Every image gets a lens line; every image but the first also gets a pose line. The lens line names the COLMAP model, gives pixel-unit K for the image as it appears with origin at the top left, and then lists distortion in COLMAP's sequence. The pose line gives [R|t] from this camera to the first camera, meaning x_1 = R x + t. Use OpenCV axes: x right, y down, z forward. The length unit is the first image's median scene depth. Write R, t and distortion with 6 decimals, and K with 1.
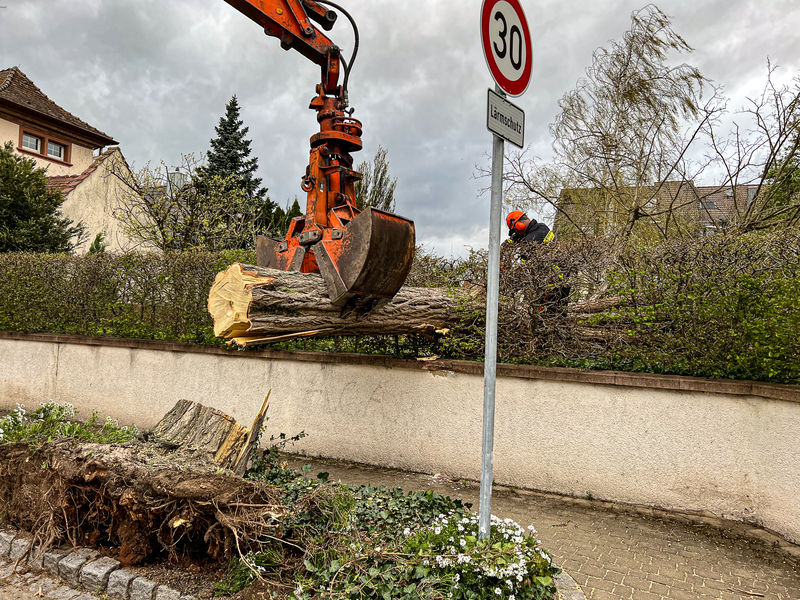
lens RADIAL K [[600.0, 0, 406.4], [0, 600.0, 297.3], [0, 0, 1]] dist [0.000759, 0.002695]
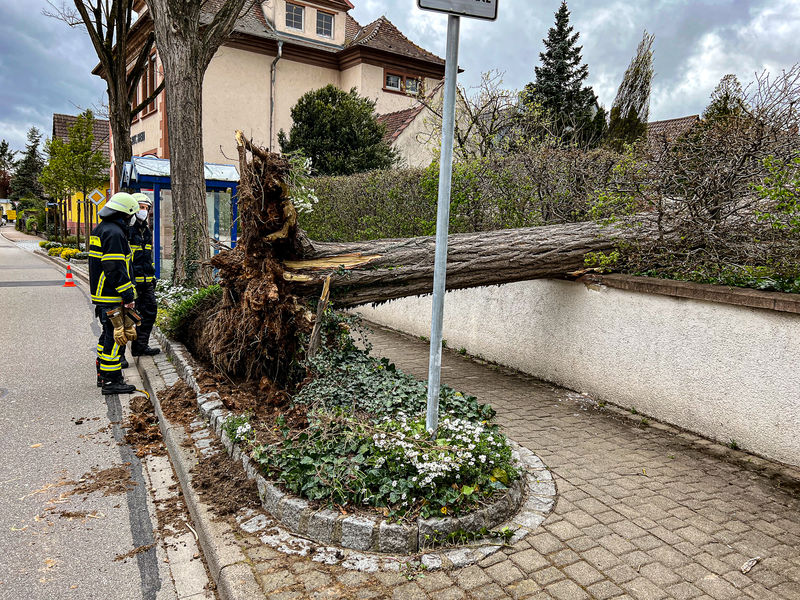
lens RADIAL K [[600.0, 0, 407.8], [0, 600.0, 296.9], [0, 0, 1]] dist [0.000759, 0.002695]
pose [[0.819231, 0.062140, -0.570087, 0.087763], [0.014913, 0.991467, 0.129501, 0.004953], [0.573270, -0.114593, 0.811314, 0.024944]]
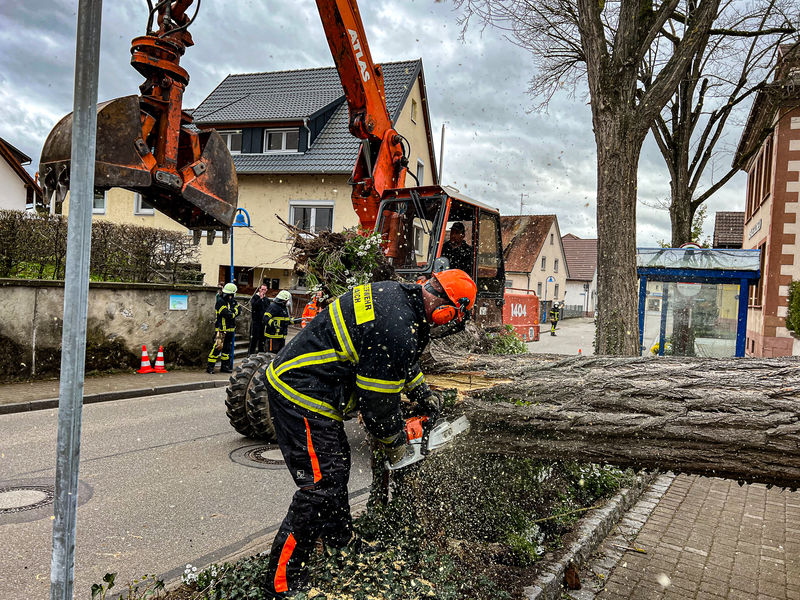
lens RADIAL K [[600.0, 0, 400.2], [0, 600.0, 297.3], [0, 0, 1]] dist [0.000759, 0.002695]
pose [[-0.105589, -0.027178, -0.994038, 0.088316], [-0.016837, 0.999532, -0.025540, 0.003452], [0.994267, 0.014040, -0.105997, 0.223022]]
